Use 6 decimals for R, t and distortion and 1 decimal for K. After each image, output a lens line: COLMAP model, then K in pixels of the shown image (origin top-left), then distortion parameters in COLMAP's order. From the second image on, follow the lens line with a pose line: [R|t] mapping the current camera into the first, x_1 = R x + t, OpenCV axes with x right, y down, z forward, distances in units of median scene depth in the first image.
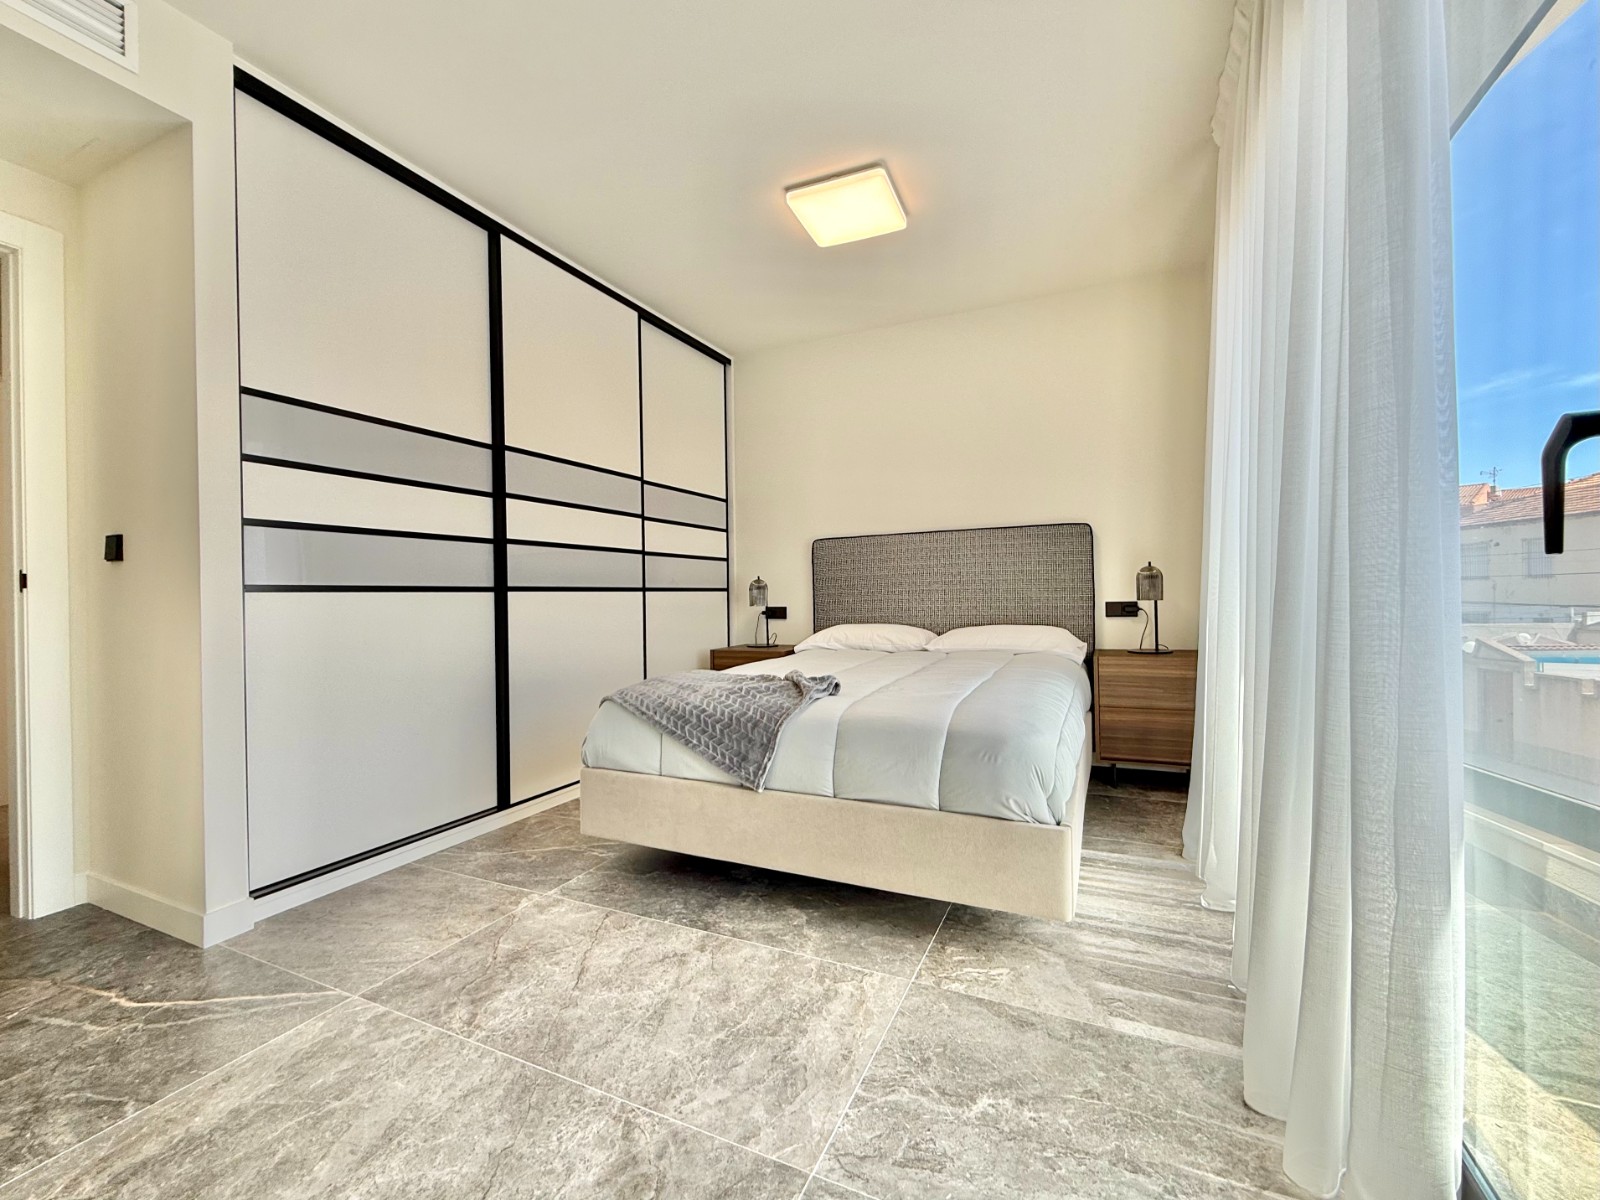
lens RADIAL K [[673.0, 0, 793.7], [0, 673.0, 603.2], [0, 0, 1]] dist [-0.001278, 0.000323]
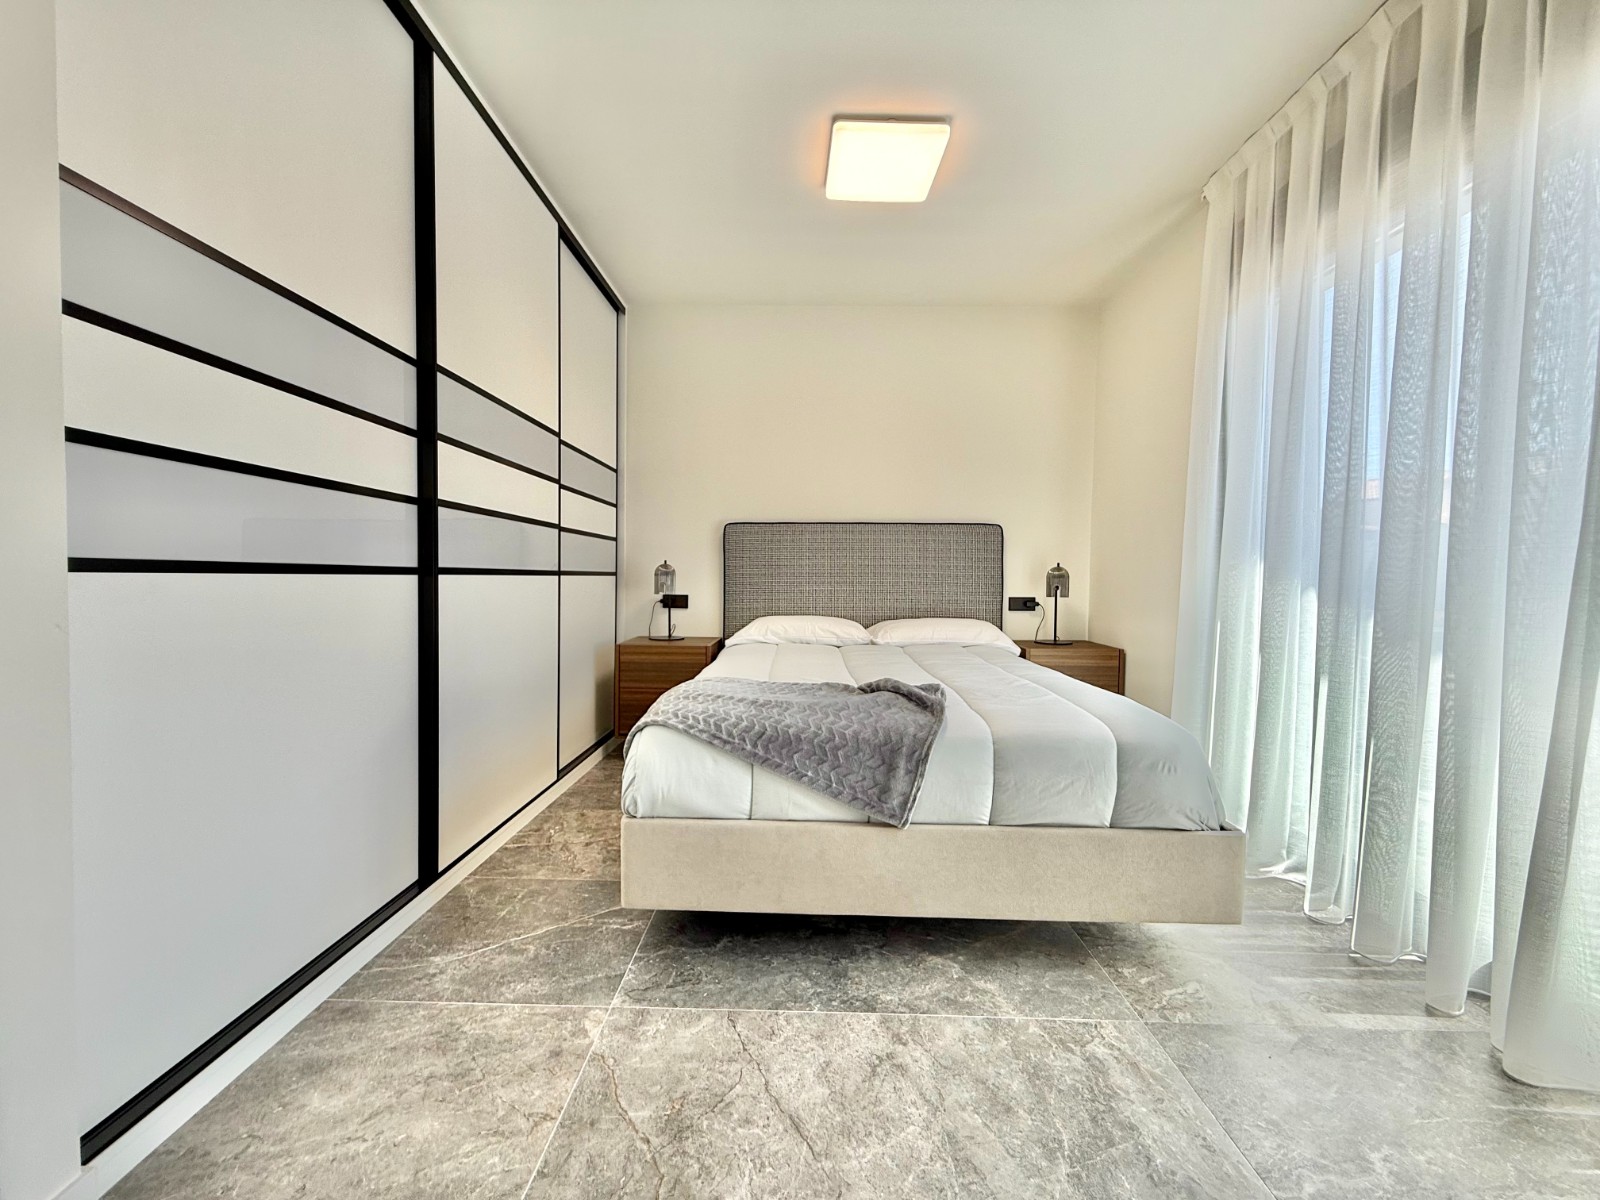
lens RADIAL K [[637.5, 0, 793.0], [0, 637.5, 602.2], [0, 0, 1]] dist [-0.001902, 0.000435]
pose [[0.912529, 0.011190, 0.408860, -0.451344], [-0.022651, 0.999474, 0.023200, -0.015250], [-0.408385, -0.030431, 0.912302, 0.303245]]
